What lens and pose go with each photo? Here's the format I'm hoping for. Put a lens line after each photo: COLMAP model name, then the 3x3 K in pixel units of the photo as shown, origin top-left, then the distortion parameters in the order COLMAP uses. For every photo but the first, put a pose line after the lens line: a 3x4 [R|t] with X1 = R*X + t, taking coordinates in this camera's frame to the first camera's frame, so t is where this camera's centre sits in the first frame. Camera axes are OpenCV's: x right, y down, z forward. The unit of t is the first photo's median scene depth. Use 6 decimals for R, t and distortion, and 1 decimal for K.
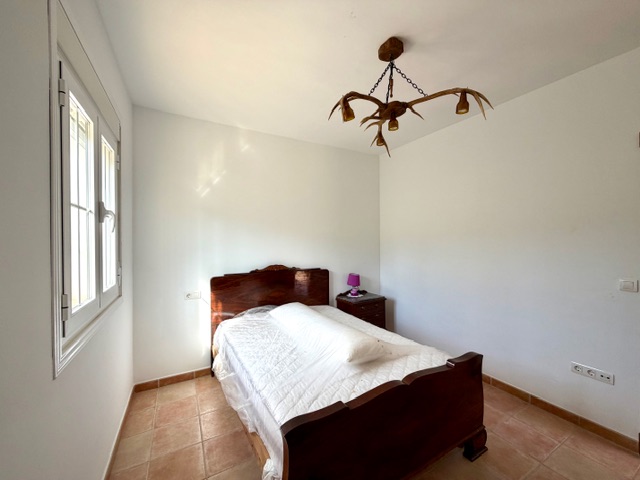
lens RADIAL K [[254.2, 0, 318.8], [0, 254.2, 239.4], [0, 0, 1]] dist [0.000732, -0.000197]
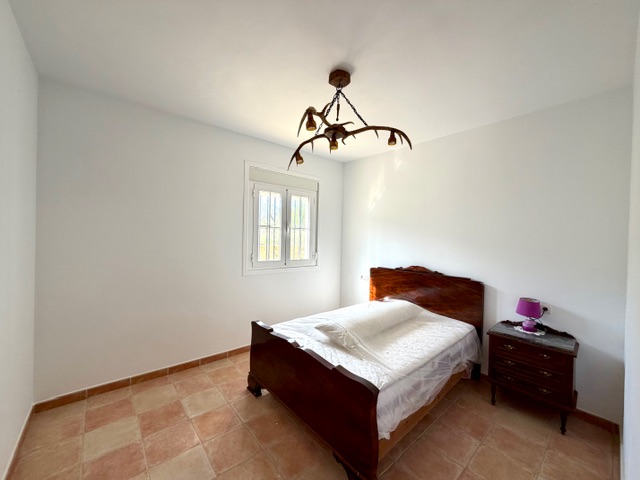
lens RADIAL K [[254.2, 0, 318.8], [0, 254.2, 239.4], [0, 0, 1]] dist [0.000732, -0.000197]
pose [[0.204206, 0.021243, -0.978698, 0.863665], [-0.027930, 0.999484, 0.015867, -0.017458], [0.978530, 0.024095, 0.204694, 0.420320]]
